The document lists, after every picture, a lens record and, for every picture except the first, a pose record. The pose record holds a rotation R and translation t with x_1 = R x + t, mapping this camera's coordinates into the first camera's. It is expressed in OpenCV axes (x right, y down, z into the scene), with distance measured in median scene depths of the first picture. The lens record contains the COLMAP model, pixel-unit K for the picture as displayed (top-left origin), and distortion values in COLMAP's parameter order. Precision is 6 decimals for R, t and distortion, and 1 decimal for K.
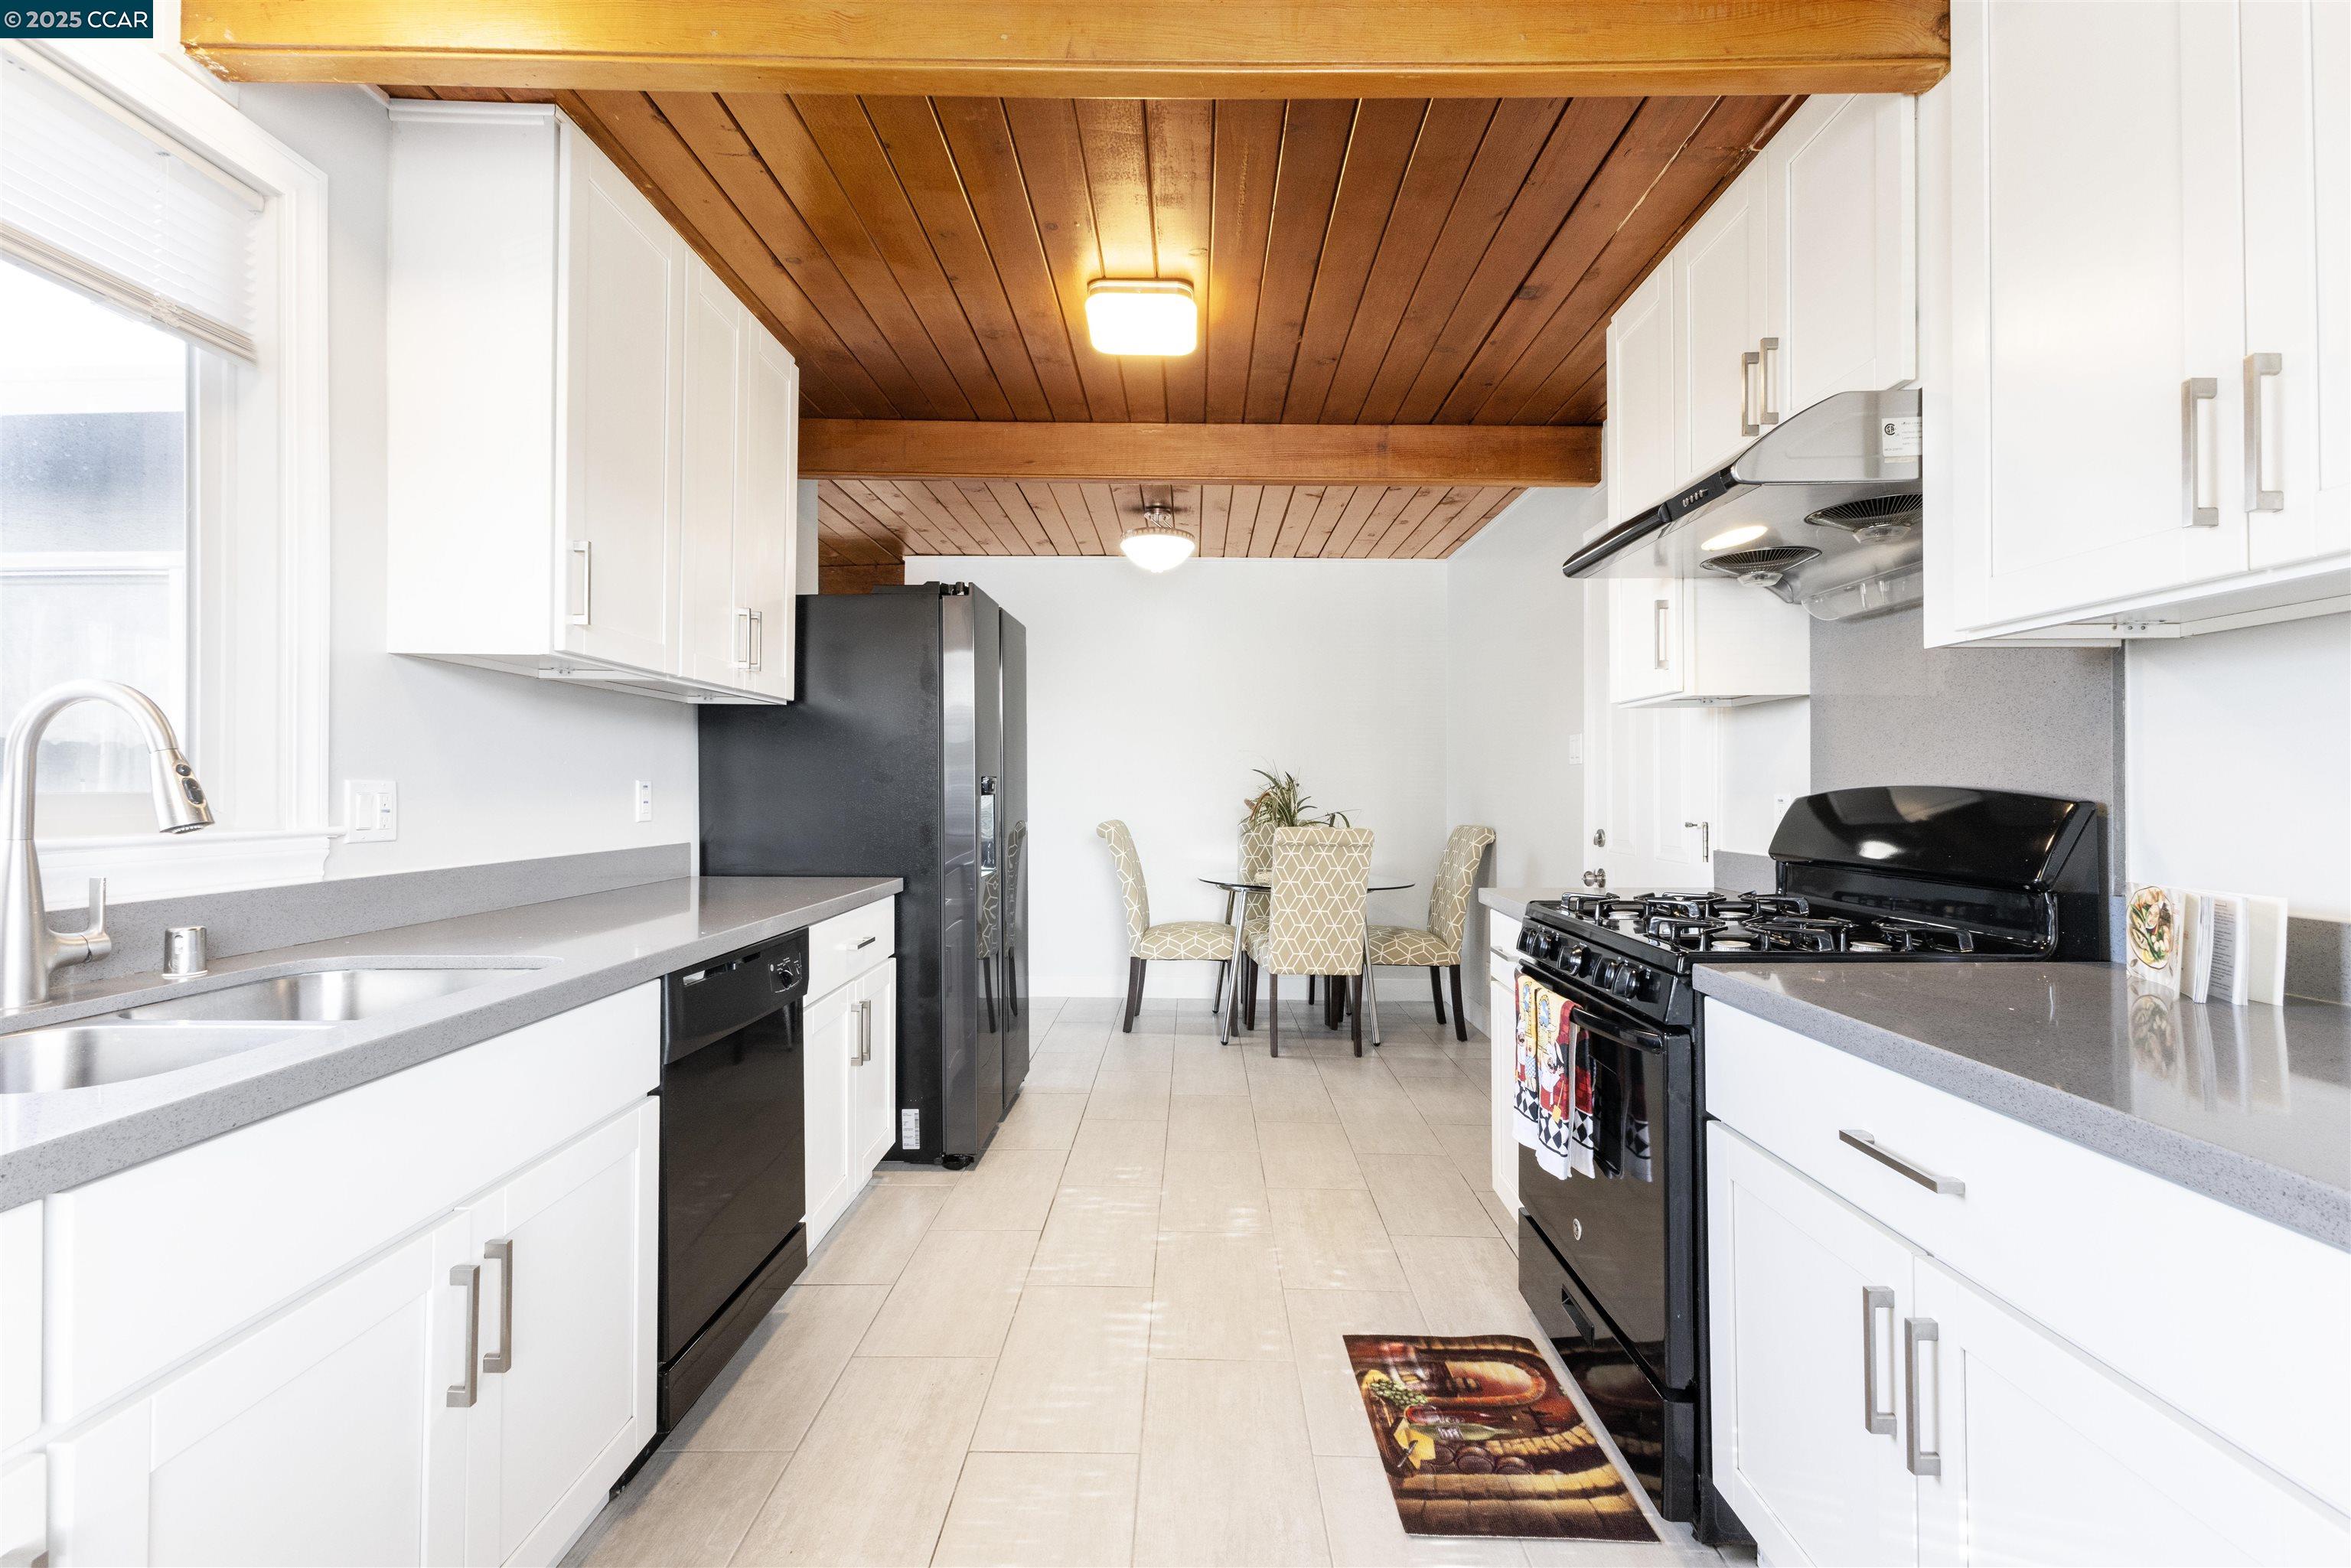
lens RADIAL K [[1032.8, 0, 1173.4], [0, 1032.8, 775.8], [0, 0, 1]] dist [0.011519, -0.003249]
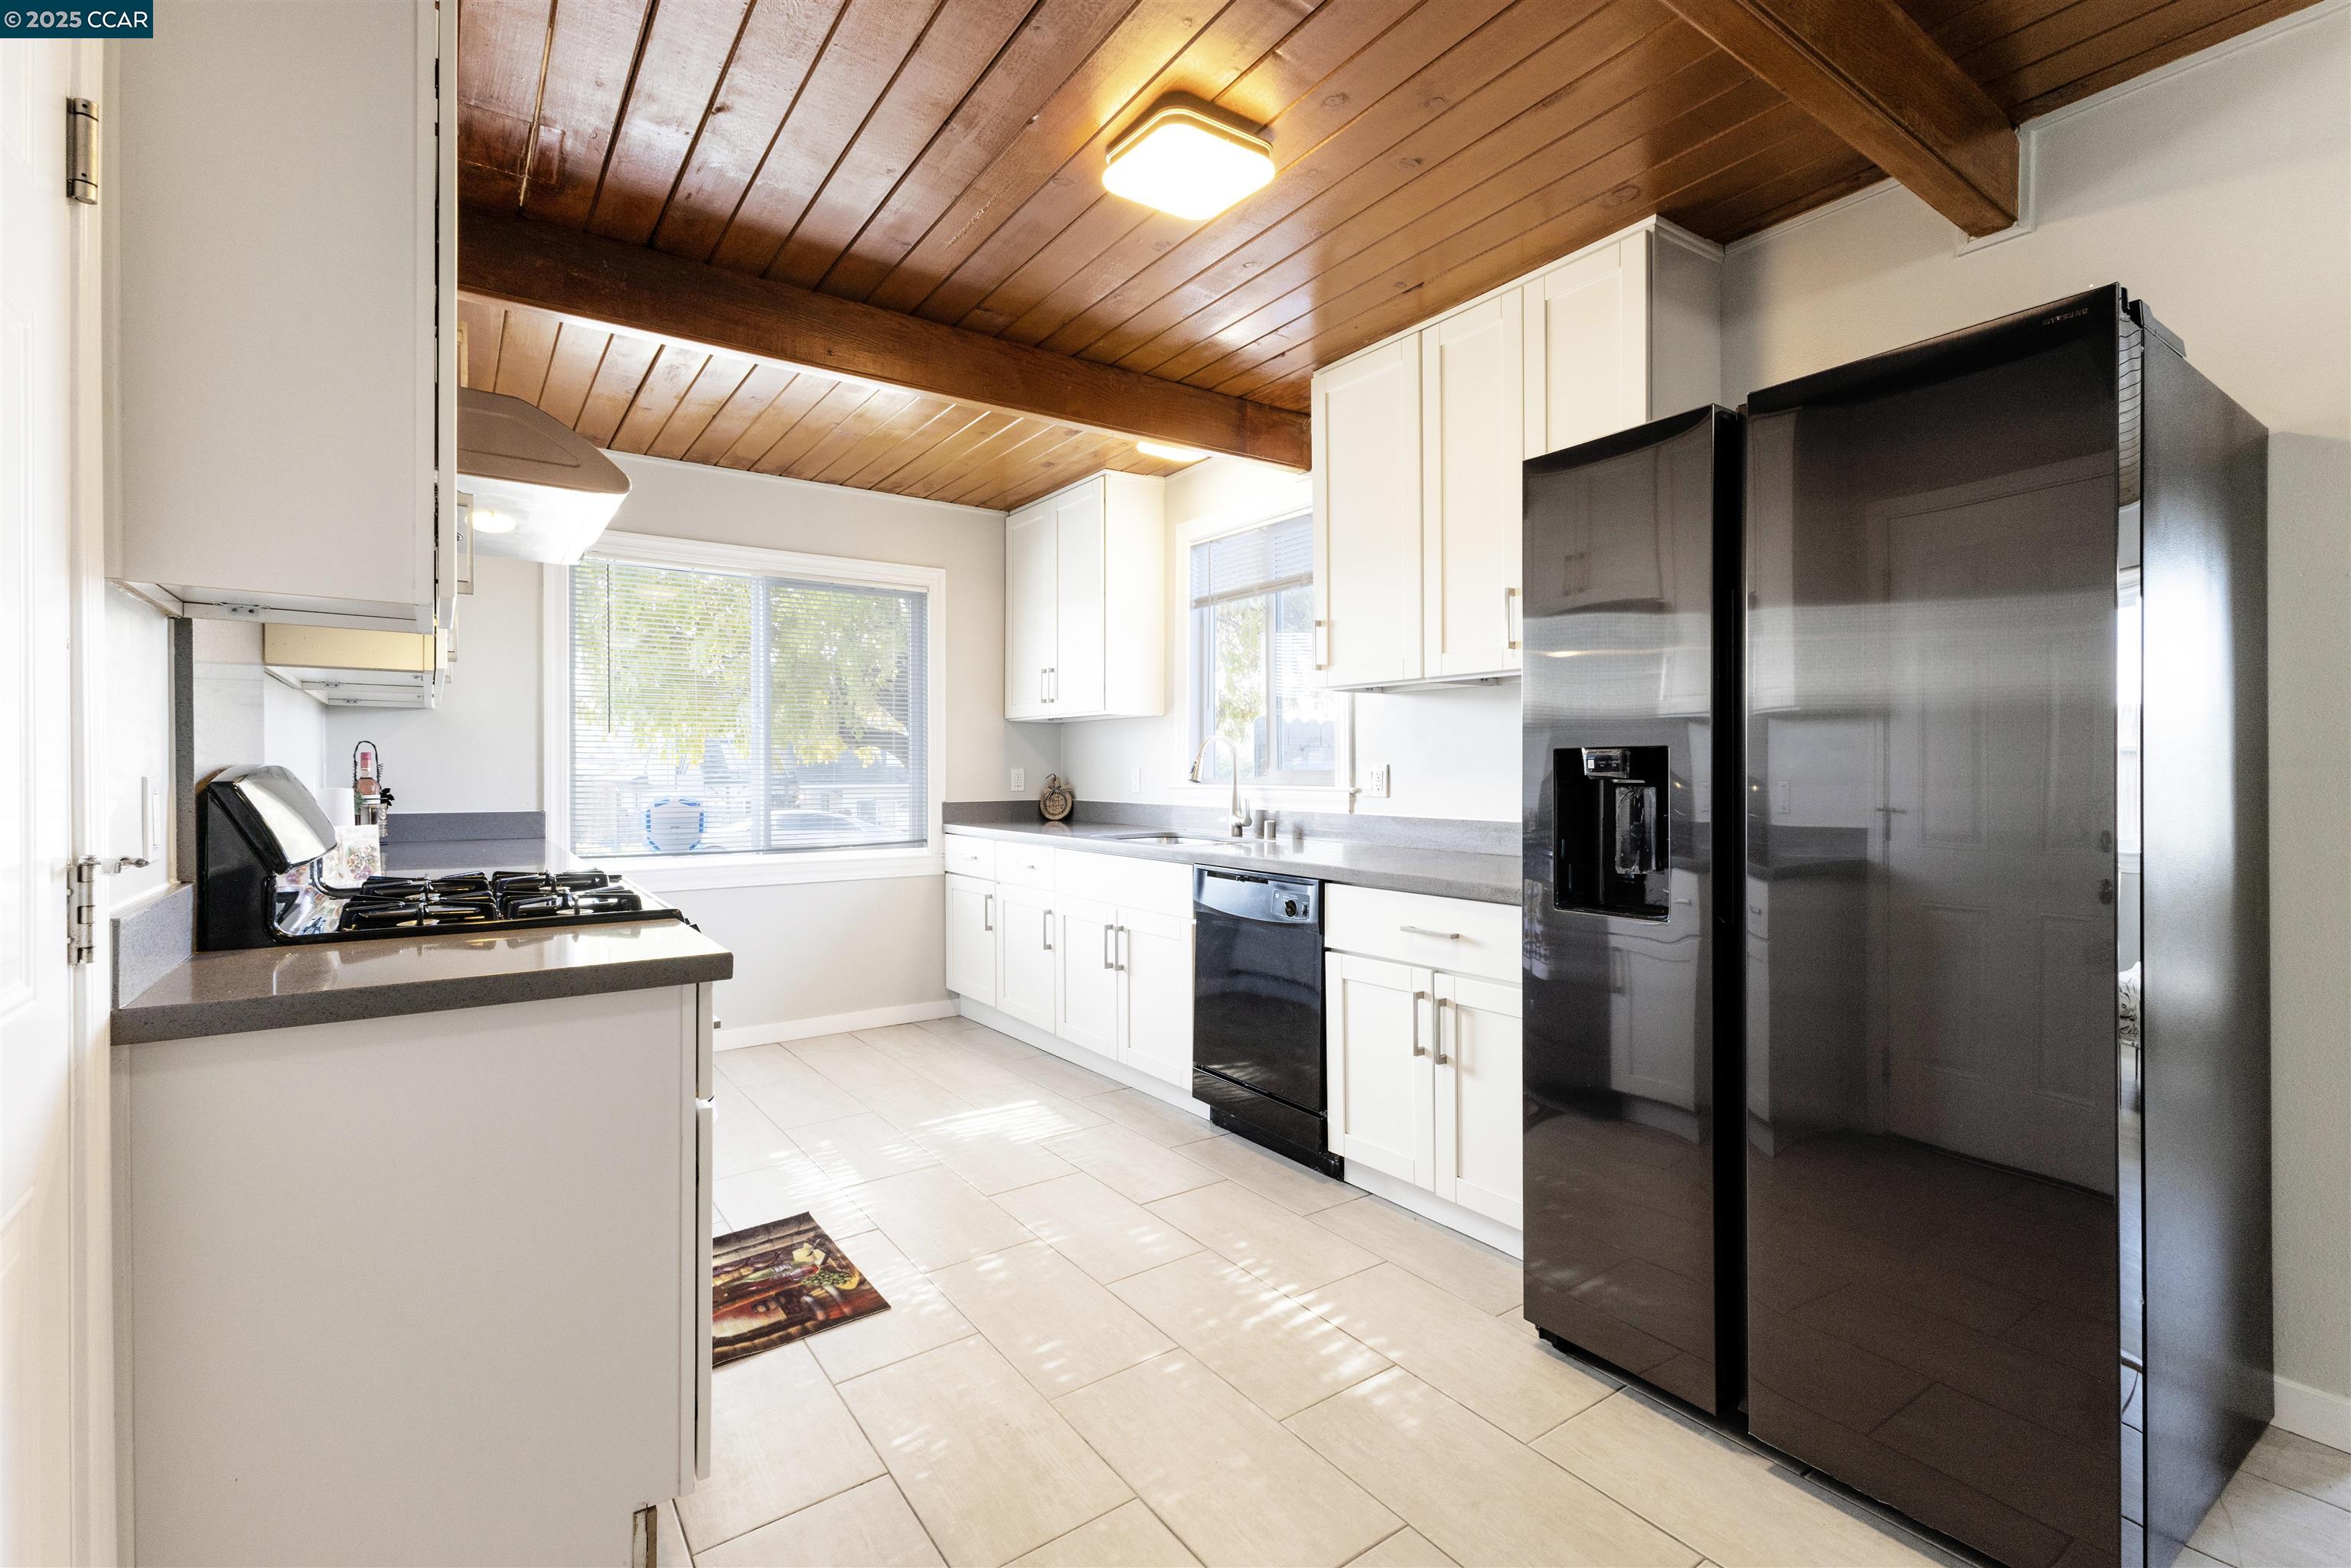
lens RADIAL K [[1053.3, 0, 1178.1], [0, 1053.3, 778.8], [0, 0, 1]] dist [0.010658, 0.000481]
pose [[-0.812381, 0.004782, -0.583108, 0.576458], [0.006940, 0.999975, -0.001469, 0.028781], [0.583086, -0.005241, -0.812393, 2.158986]]
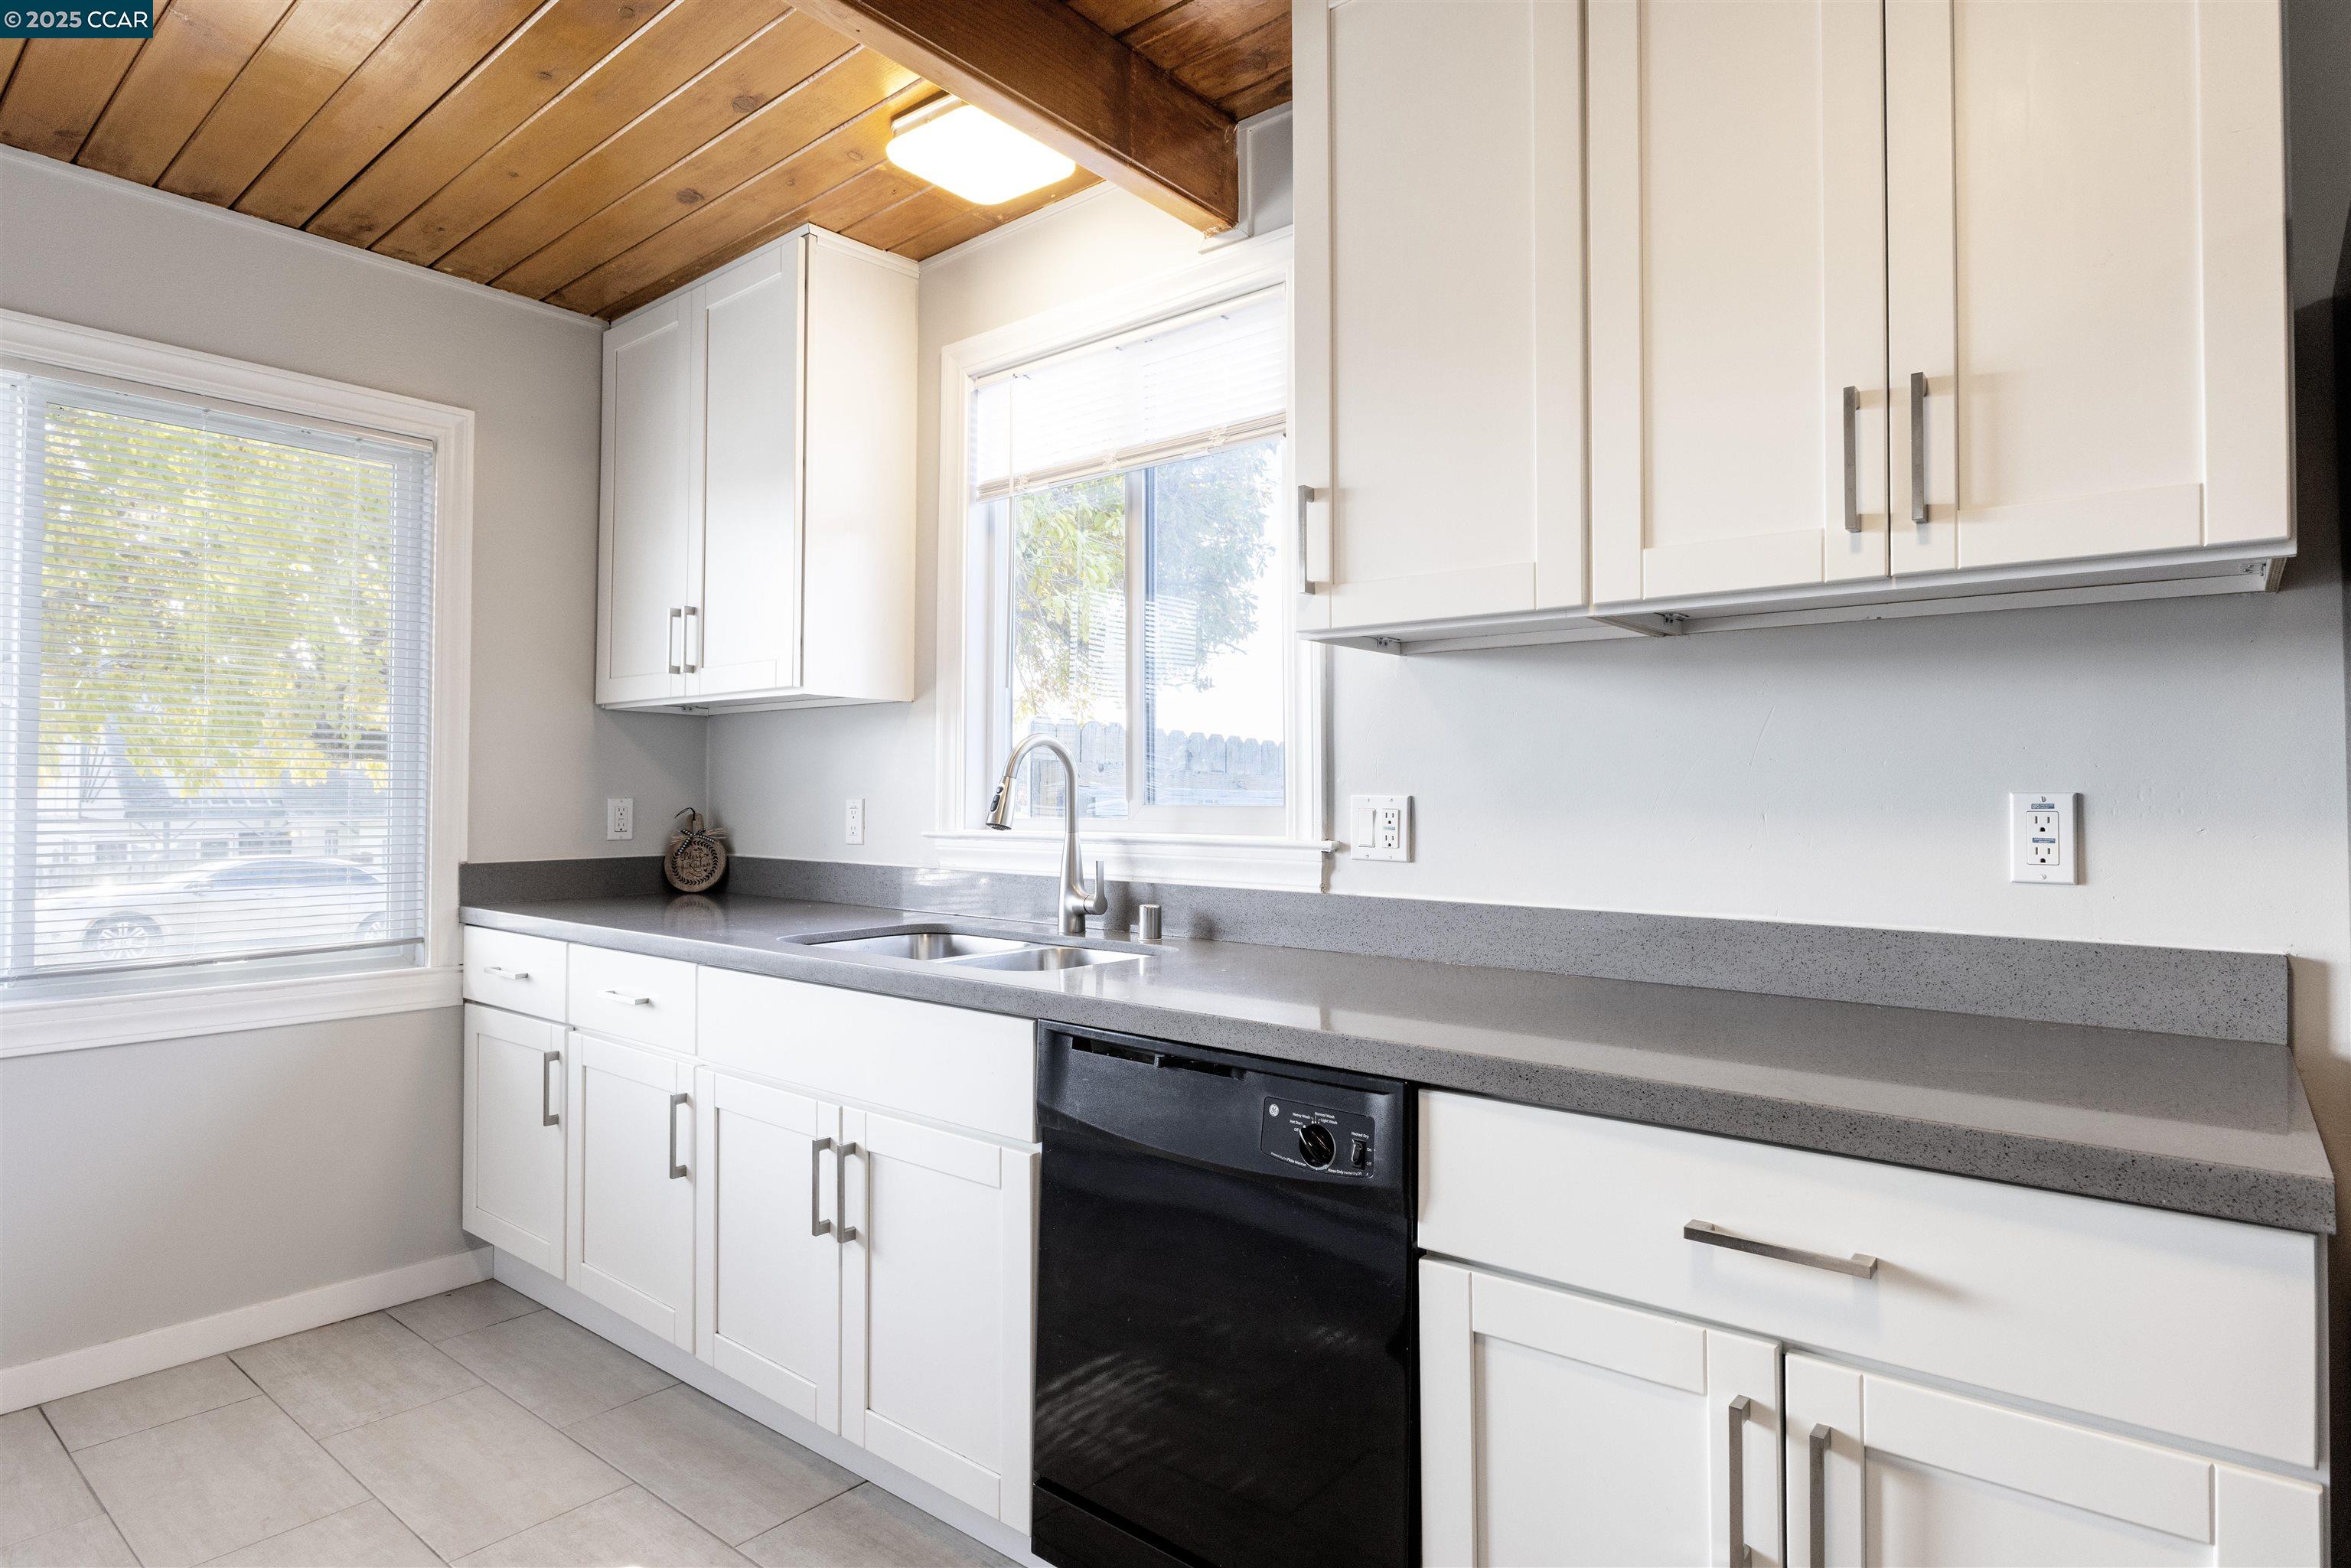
lens RADIAL K [[1273.1, 0, 1174.7], [0, 1273.1, 773.8], [0, 0, 1]] dist [0.001403, 0.000330]
pose [[-0.640011, -0.017450, -0.768167, 0.215337], [0.004834, 0.999631, -0.026735, 0.013992], [0.768350, -0.020824, -0.639691, 1.473209]]
